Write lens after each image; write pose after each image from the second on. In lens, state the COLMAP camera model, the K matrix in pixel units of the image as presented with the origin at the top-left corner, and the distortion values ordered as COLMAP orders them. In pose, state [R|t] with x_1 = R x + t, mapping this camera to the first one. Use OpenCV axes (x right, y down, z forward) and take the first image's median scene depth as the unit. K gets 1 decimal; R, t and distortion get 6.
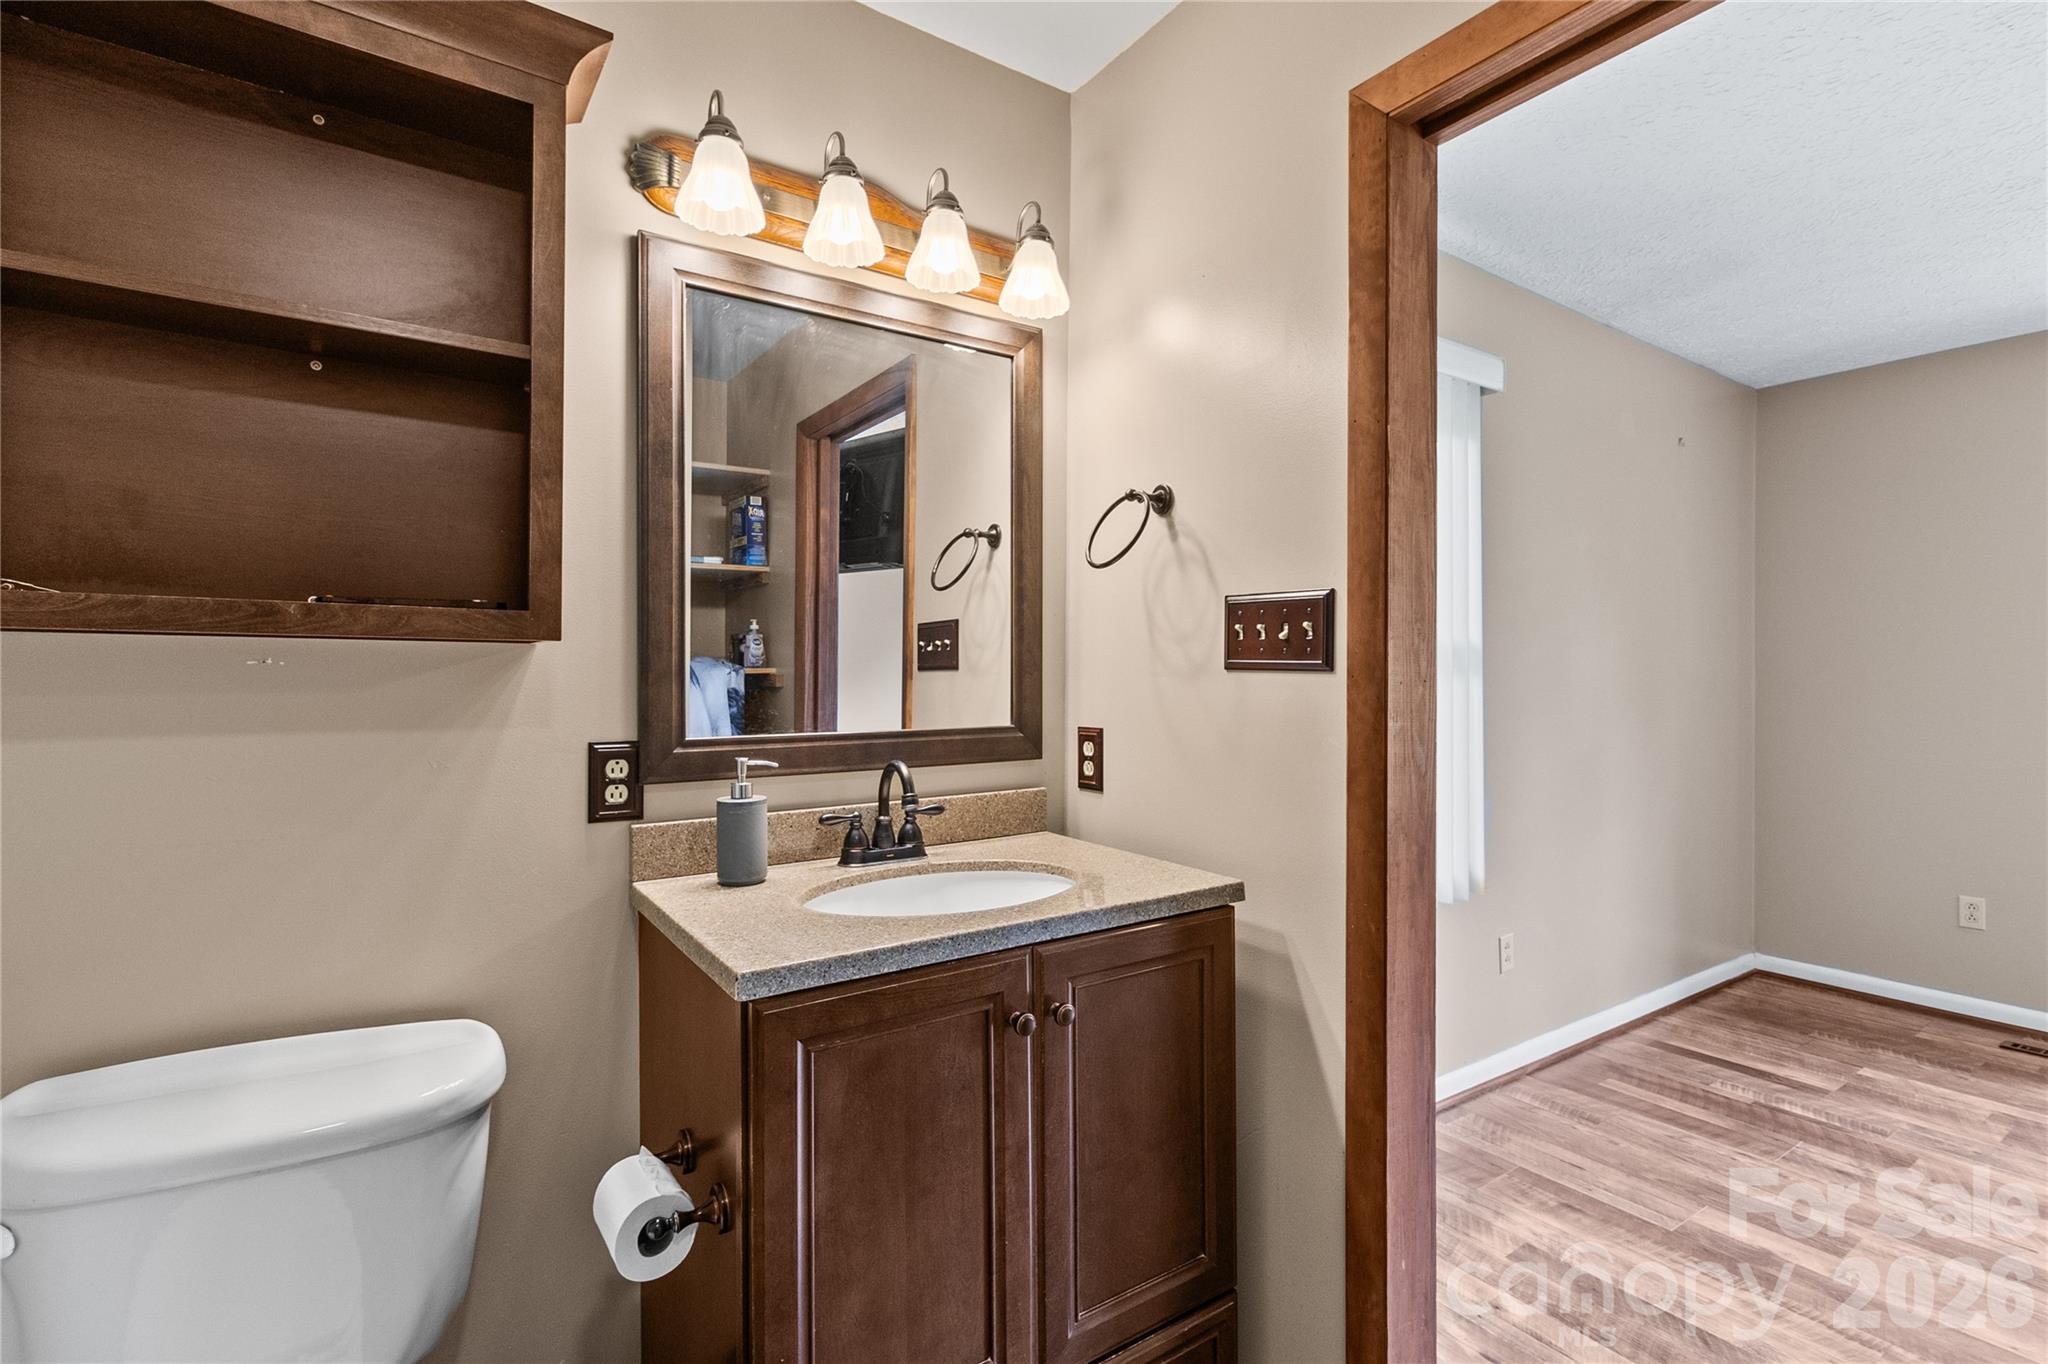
lens RADIAL K [[942.6, 0, 1026.1], [0, 942.6, 687.3], [0, 0, 1]] dist [0.003738, 0.000665]
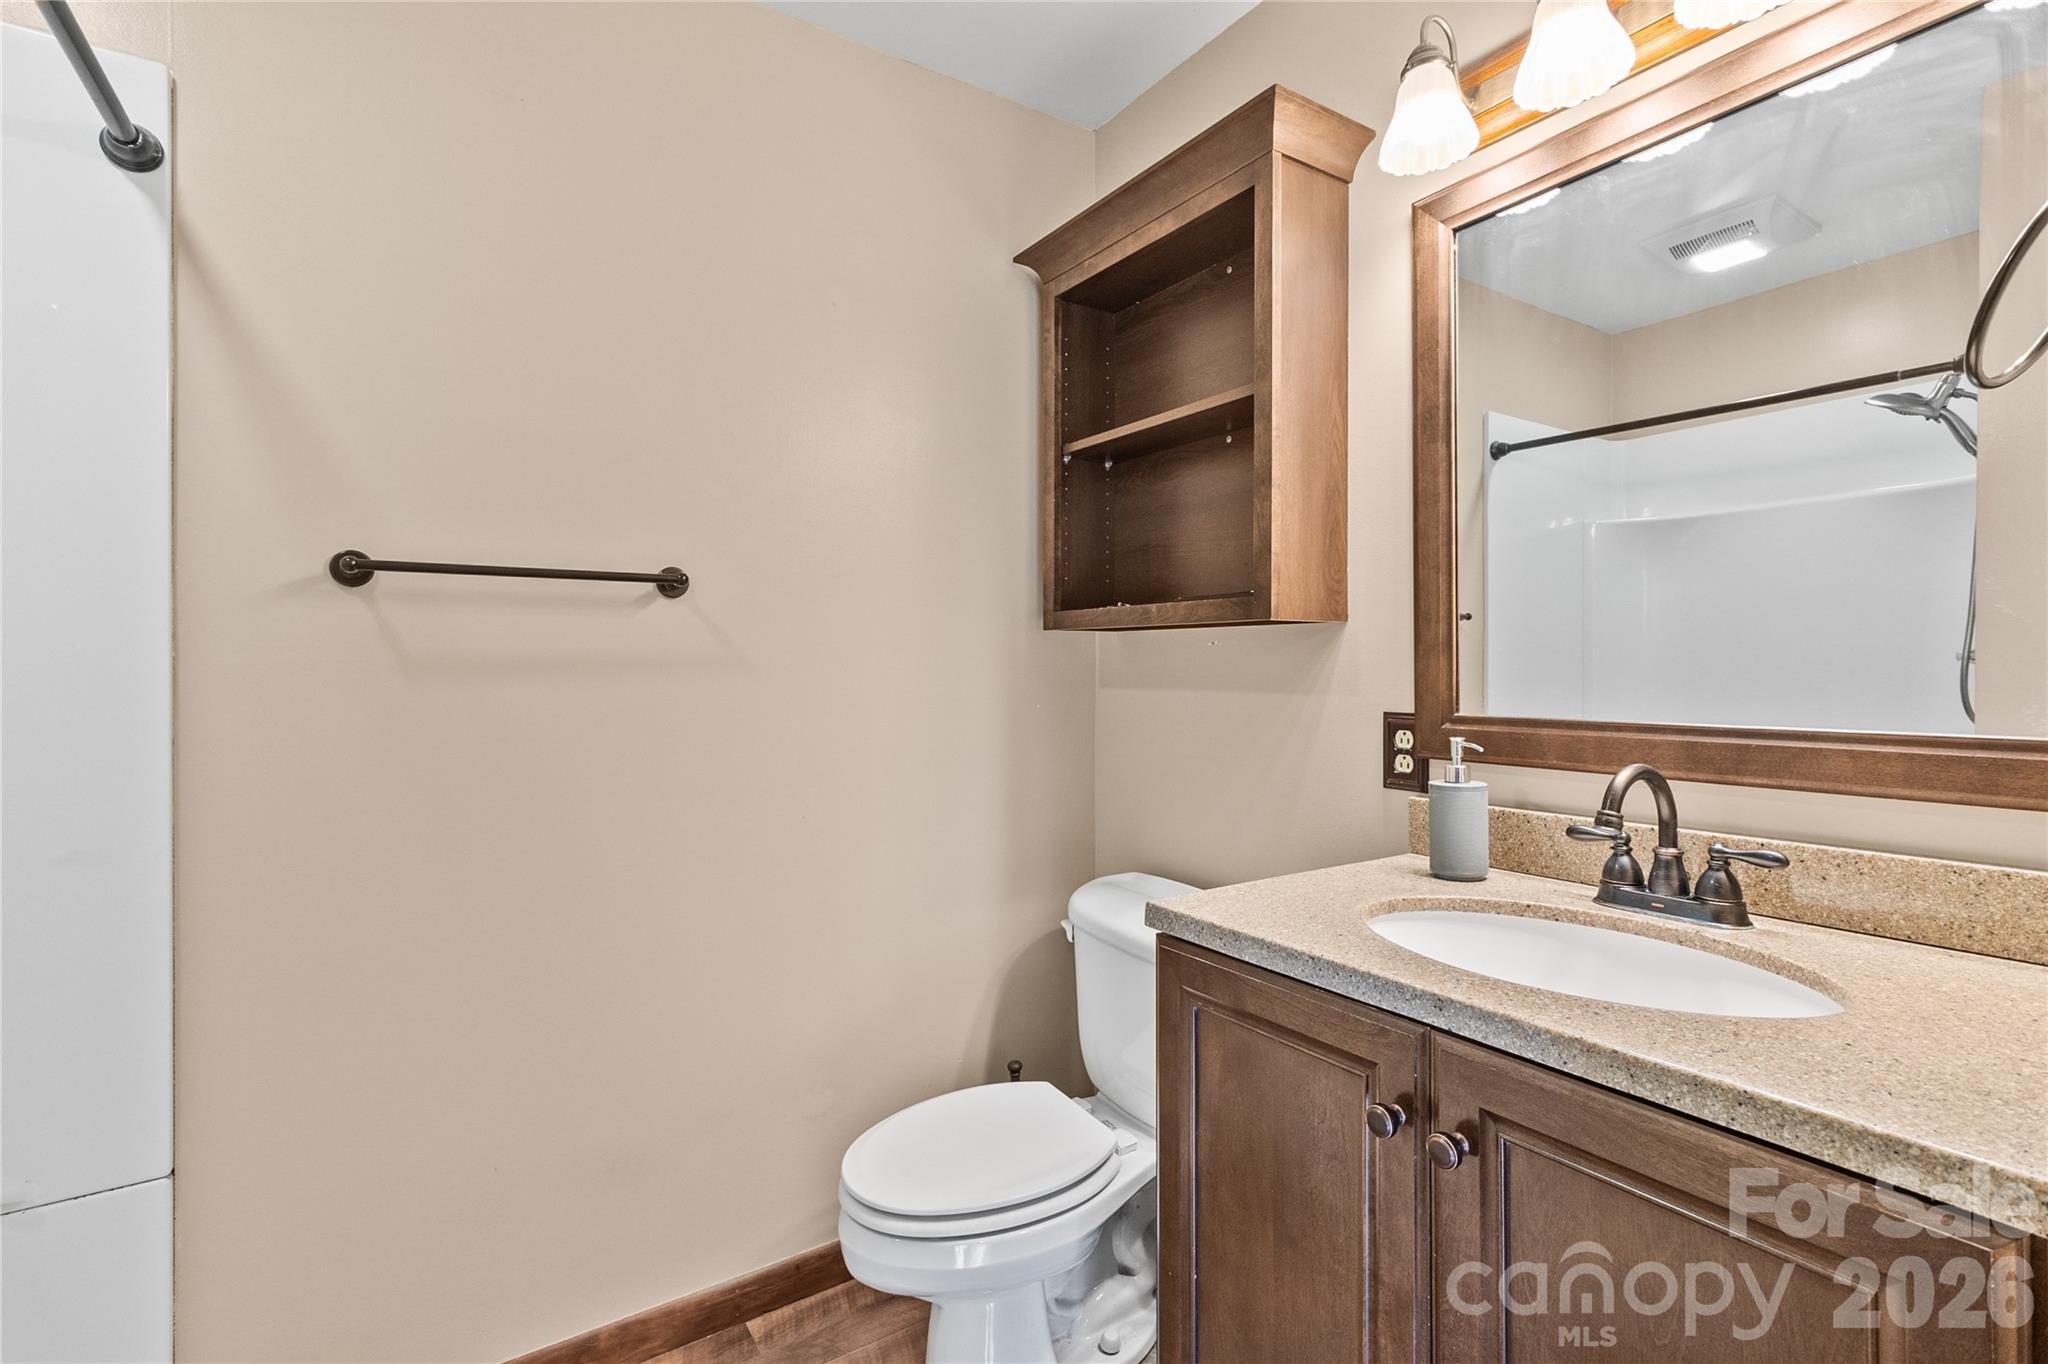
lens RADIAL K [[942.6, 0, 1022.6], [0, 942.6, 665.3], [0, 0, 1]] dist [0.003738, 0.000665]
pose [[-0.025177, -0.002568, -0.999680, 0.600242], [-0.007518, 0.999969, -0.002380, 0.011656], [0.999655, 0.007455, -0.025195, 0.611875]]
